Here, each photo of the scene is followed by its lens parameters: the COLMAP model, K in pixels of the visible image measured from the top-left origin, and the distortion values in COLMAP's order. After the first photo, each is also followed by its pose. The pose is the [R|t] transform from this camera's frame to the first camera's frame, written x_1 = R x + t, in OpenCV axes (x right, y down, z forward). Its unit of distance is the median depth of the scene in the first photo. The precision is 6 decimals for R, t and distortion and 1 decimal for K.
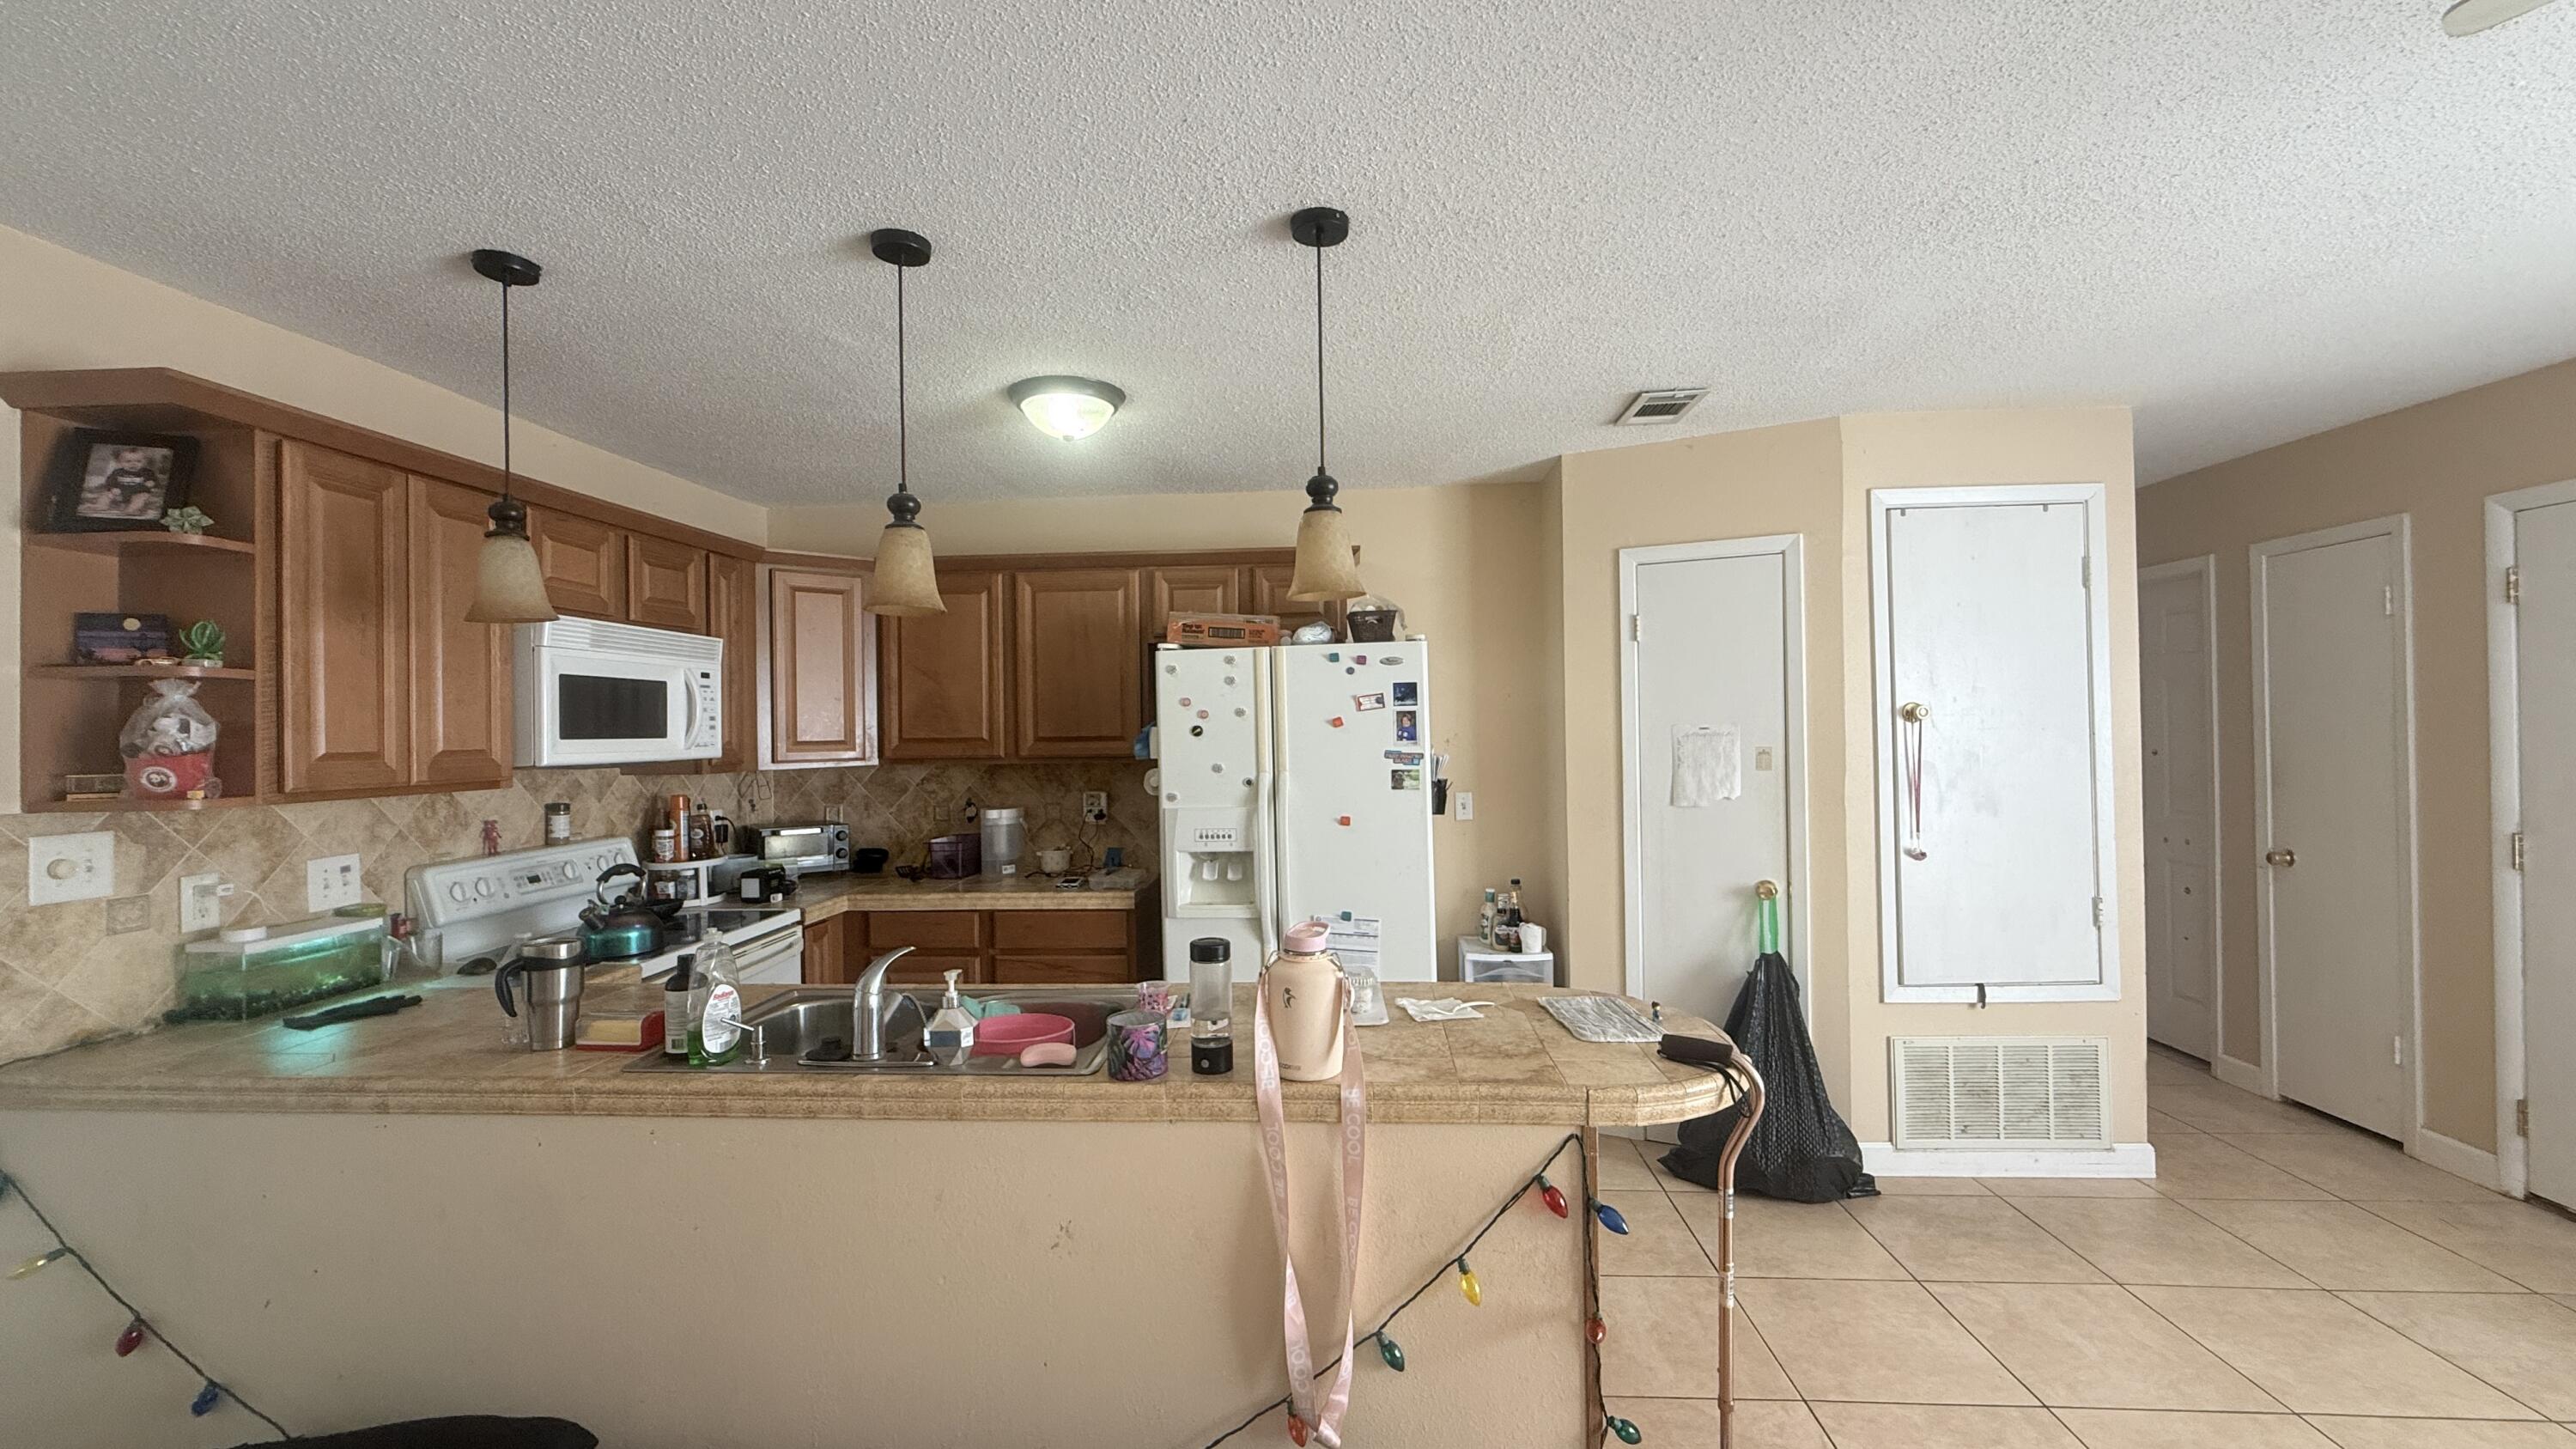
lens RADIAL K [[1024.4, 0, 1283.0], [0, 1024.4, 724.4], [0, 0, 1]] dist [-0.000252, -0.000295]
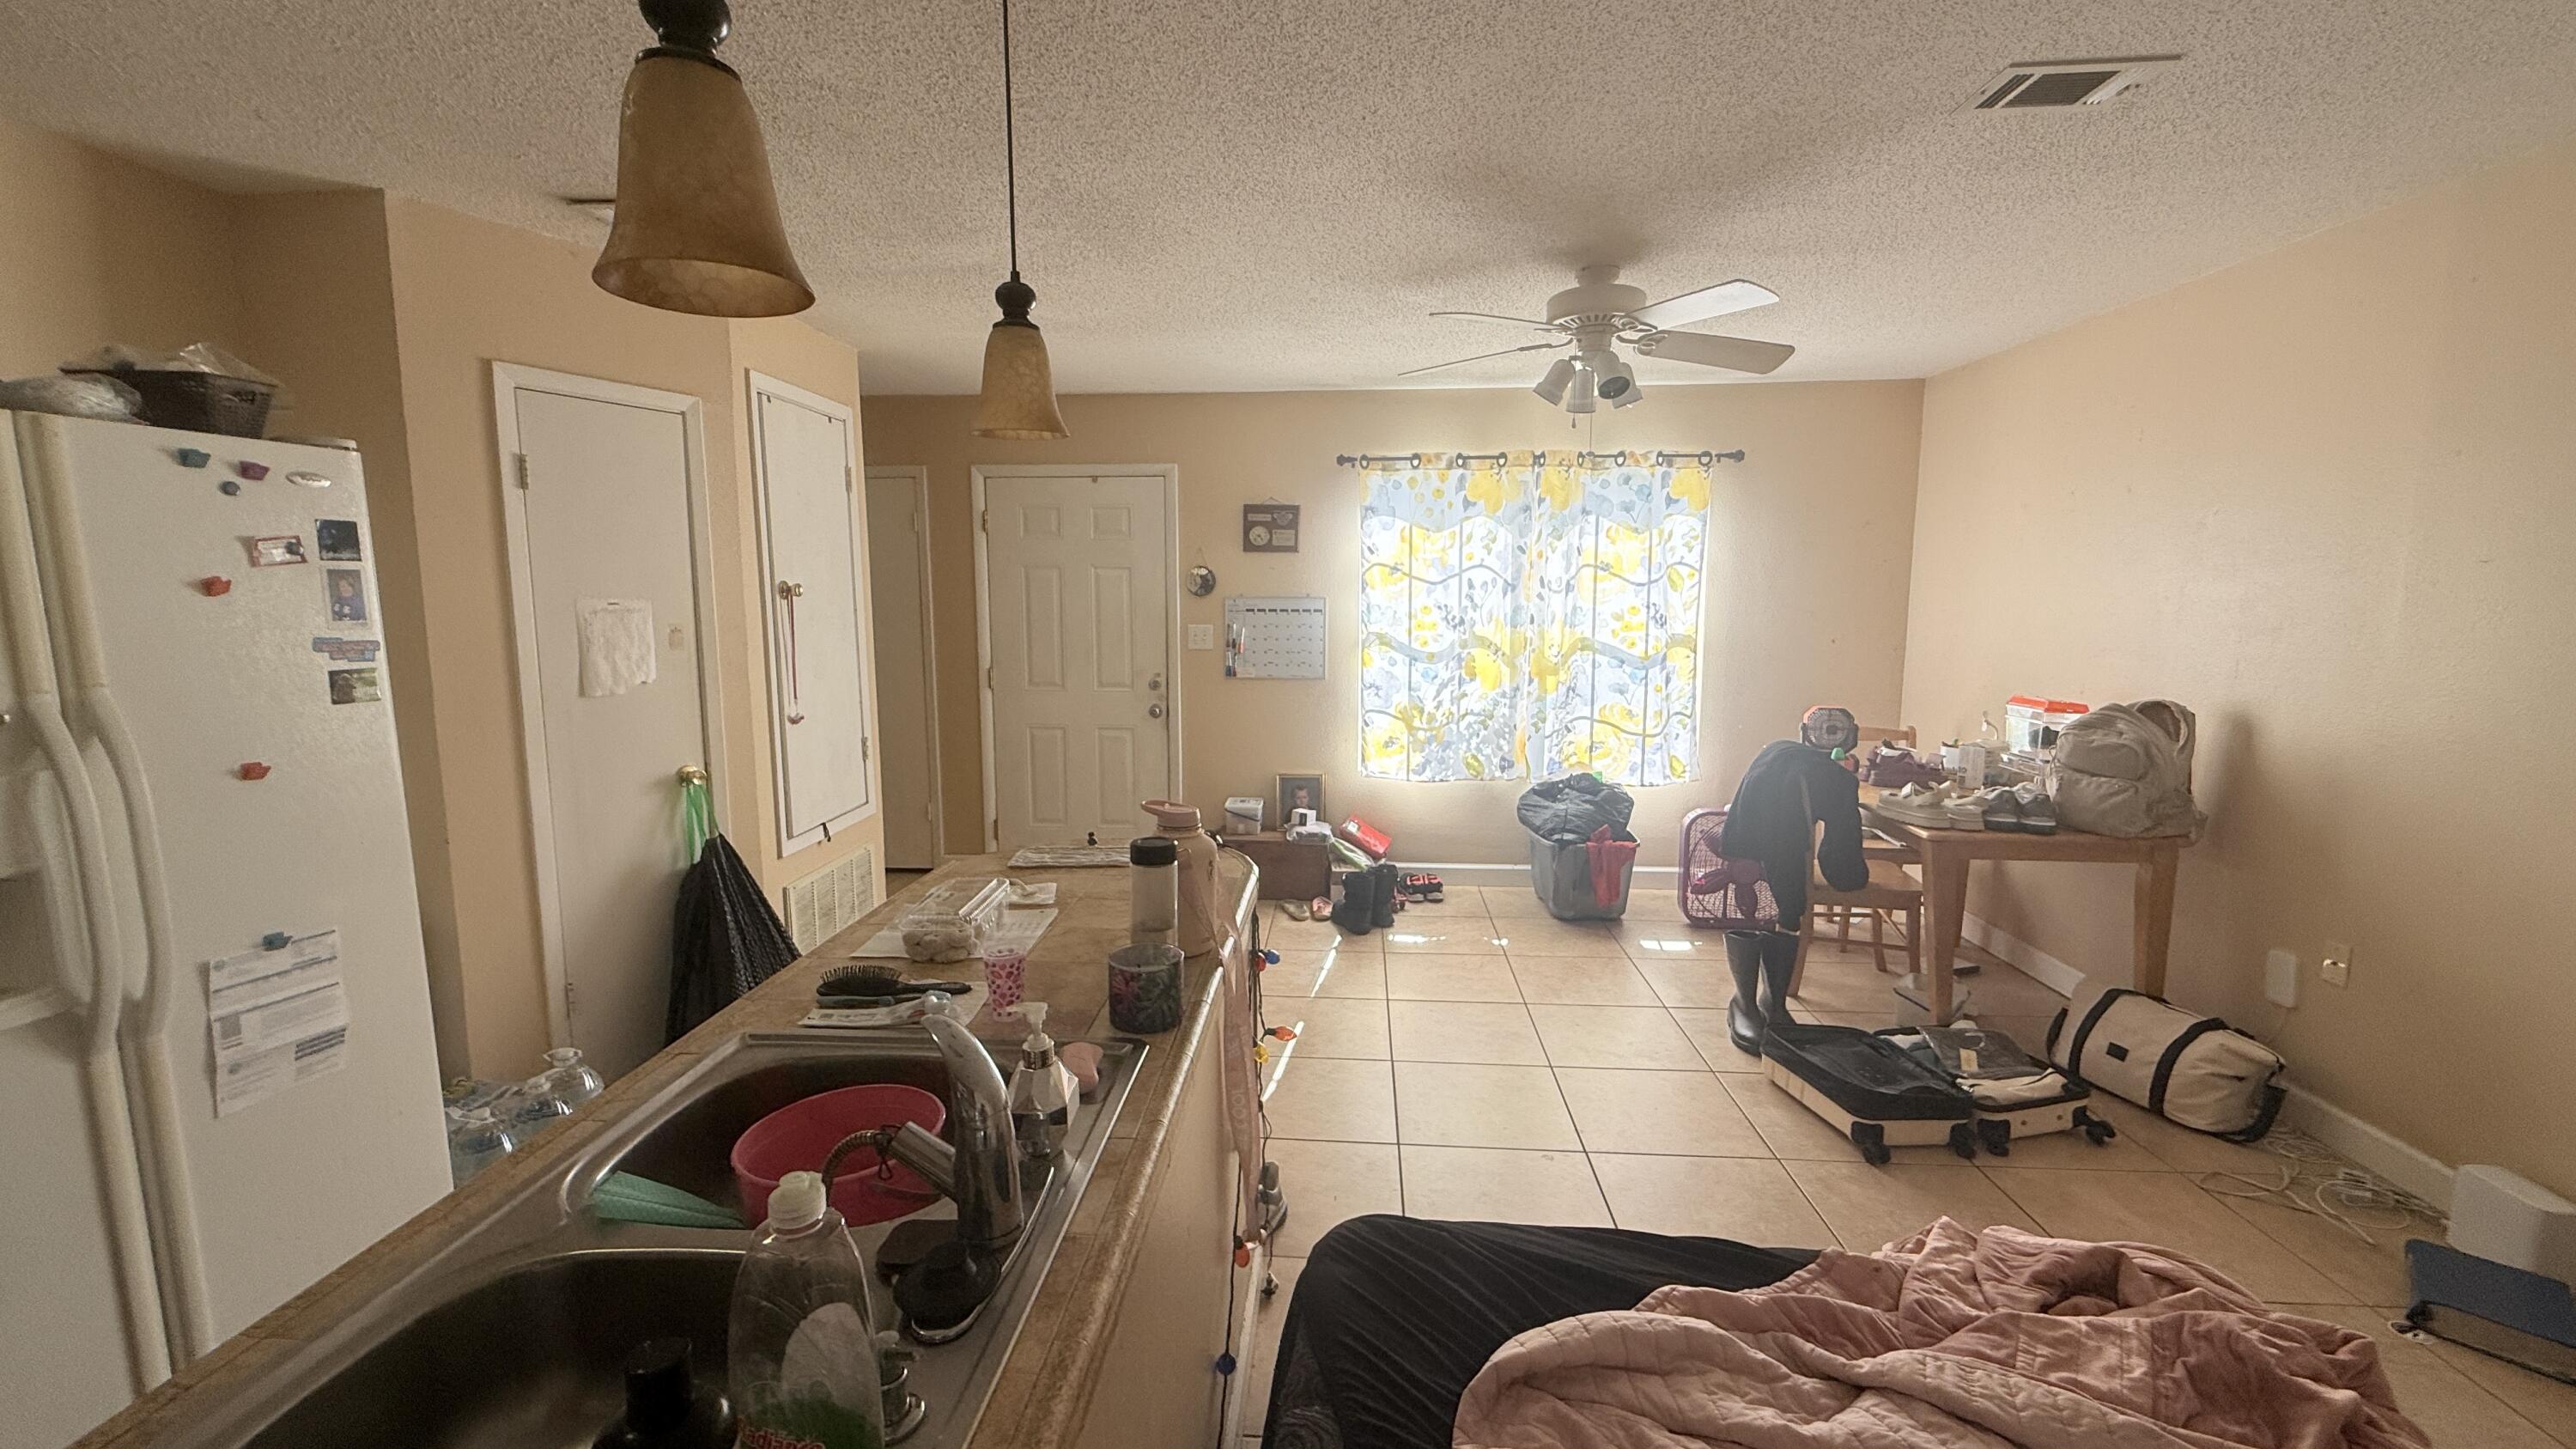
lens RADIAL K [[1024.4, 0, 1283.0], [0, 1024.4, 724.4], [0, 0, 1]] dist [-0.000252, -0.000295]
pose [[0.005340, -0.109711, 0.993949, -0.470868], [-0.005243, 0.993947, 0.109739, 0.007704], [-0.999972, -0.005797, 0.004733, 0.455750]]
